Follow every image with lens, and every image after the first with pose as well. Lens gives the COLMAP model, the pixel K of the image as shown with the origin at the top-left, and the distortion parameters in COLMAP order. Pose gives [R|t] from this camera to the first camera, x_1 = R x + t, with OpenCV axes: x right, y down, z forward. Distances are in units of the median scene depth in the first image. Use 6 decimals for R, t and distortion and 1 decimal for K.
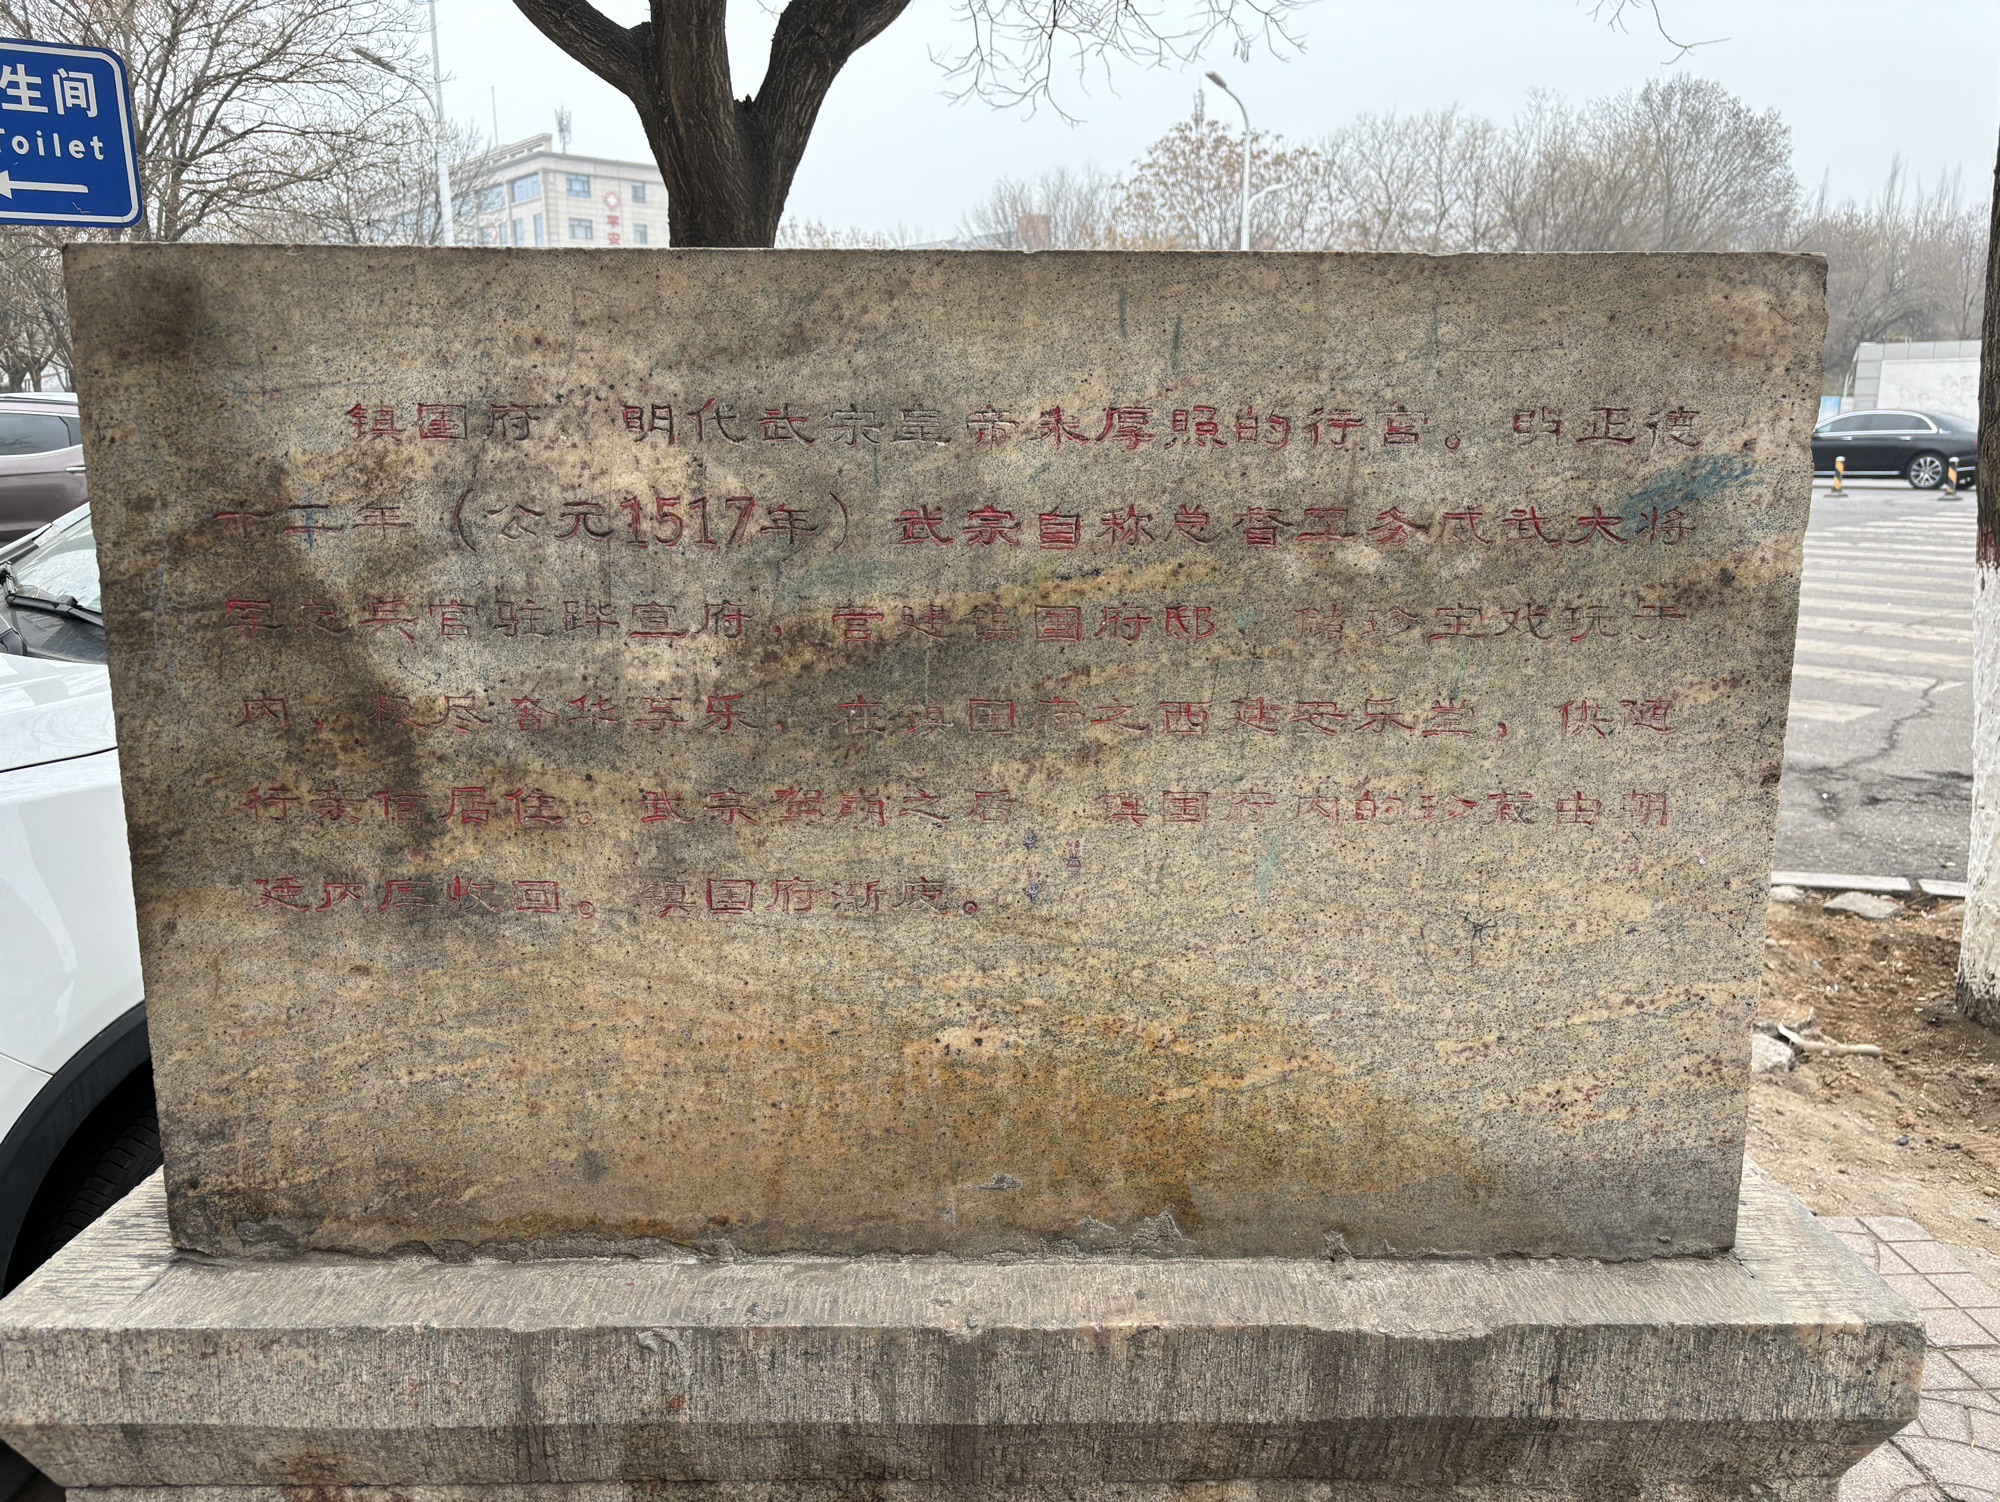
lens RADIAL K [[1534.3, 0, 1000.4], [0, 1534.3, 764.0], [0, 0, 1]] dist [0.036615, -0.028059]
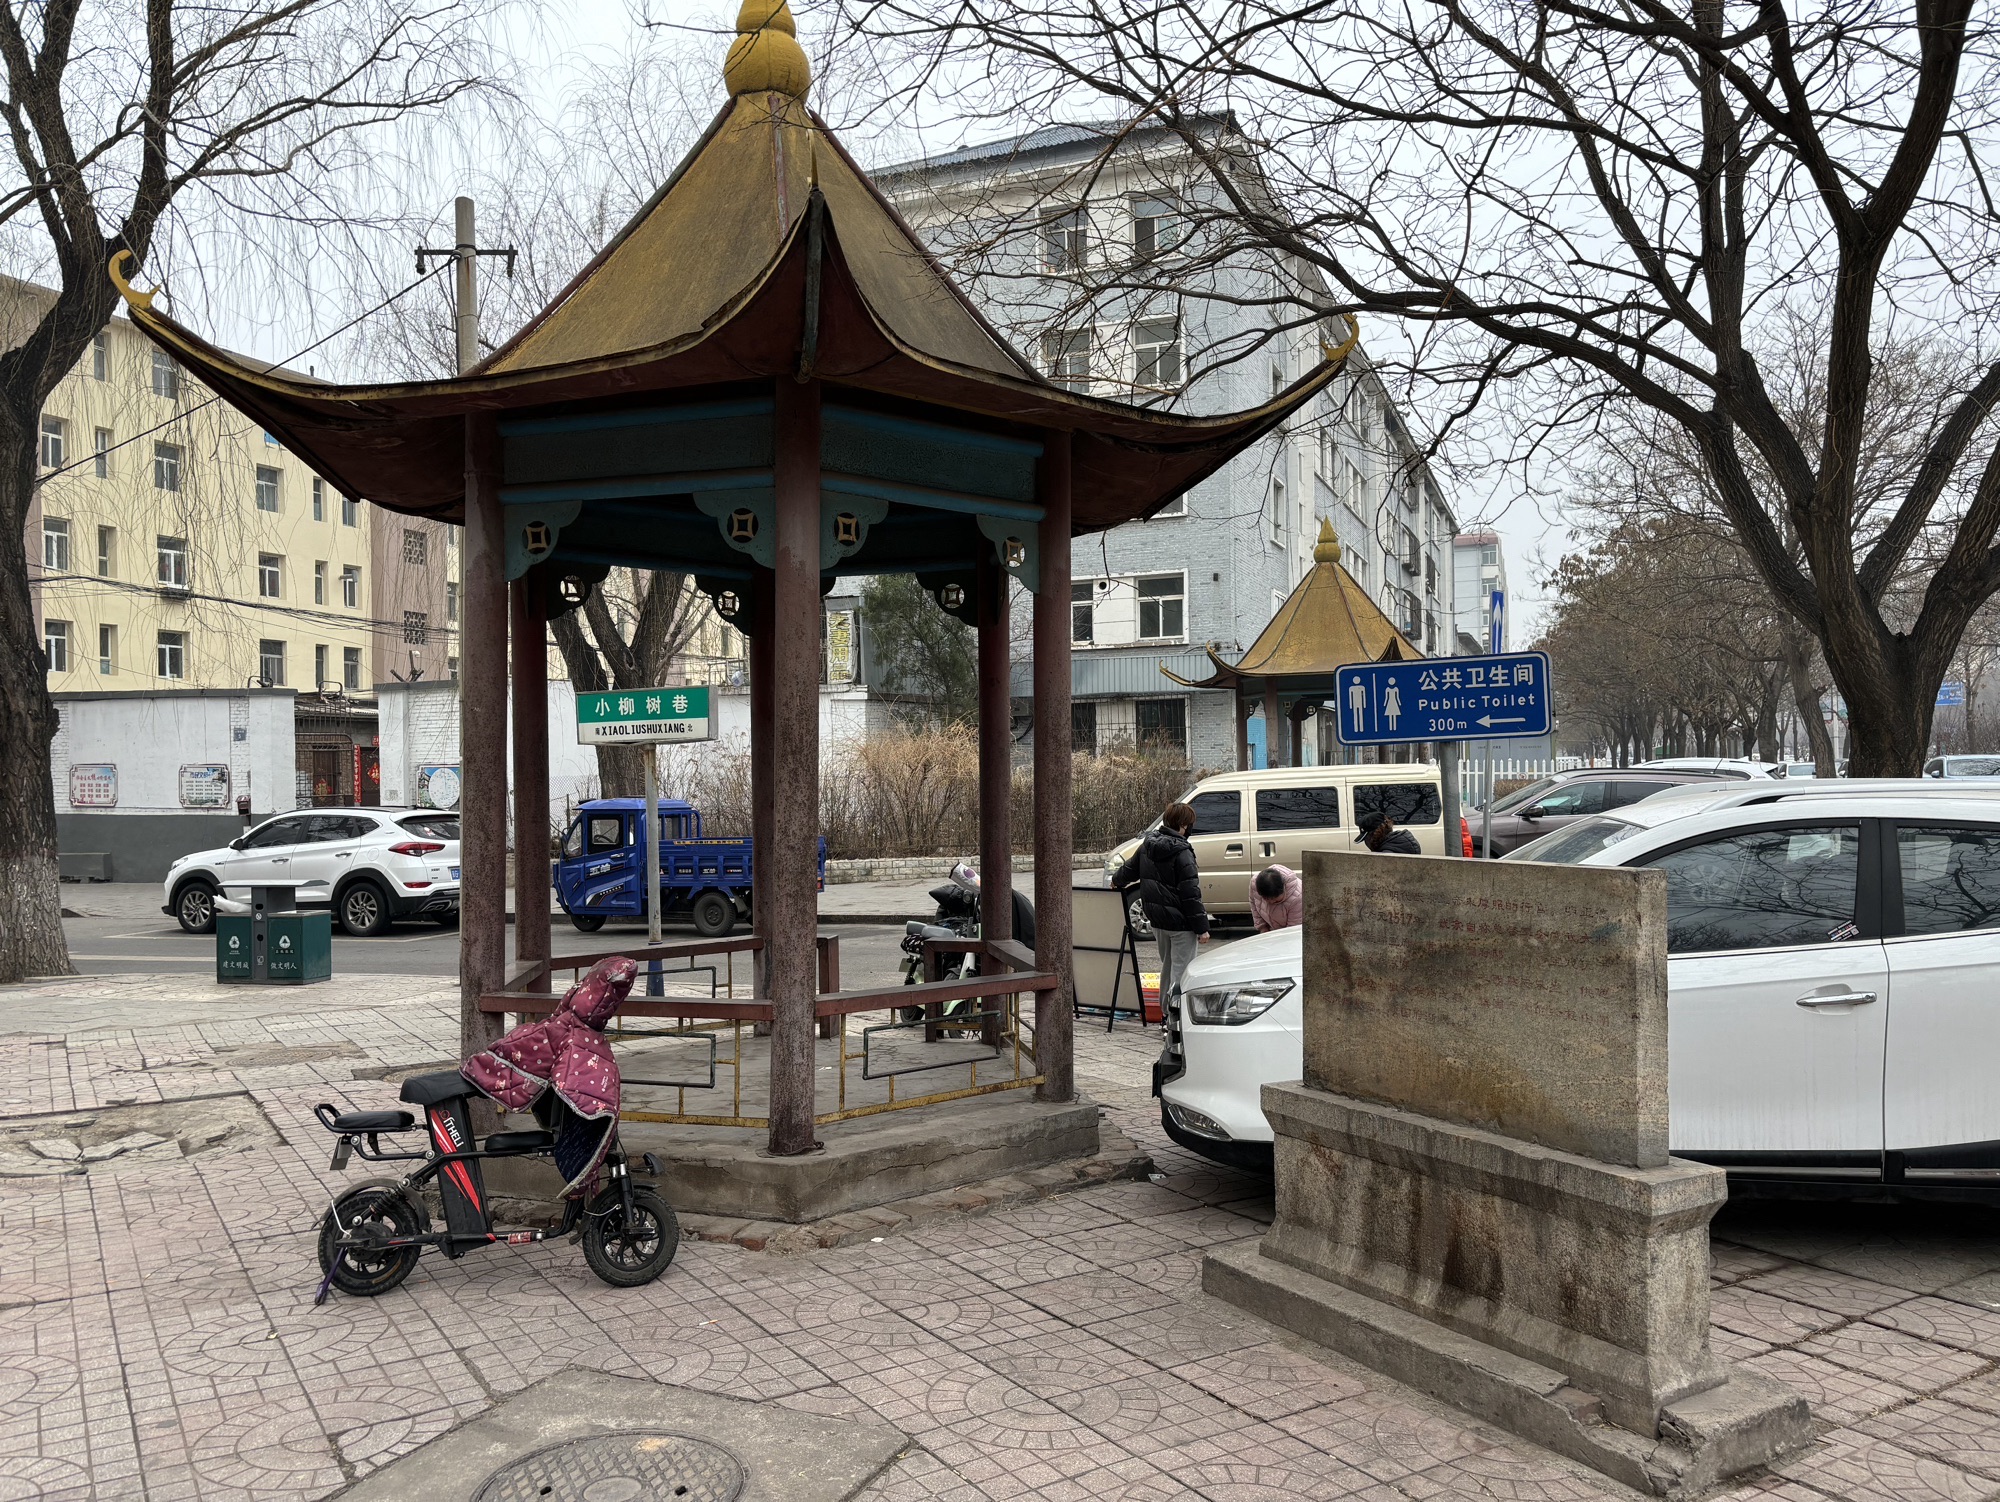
lens RADIAL K [[1534.3, 0, 1006.0], [0, 1534.3, 756.7], [0, 0, 1]] dist [0.036615, -0.028059]
pose [[0.522736, -0.014271, -0.852375, 2.752236], [-0.161075, 0.980196, -0.115194, 0.064162], [0.837139, 0.197512, 0.510085, -2.077657]]
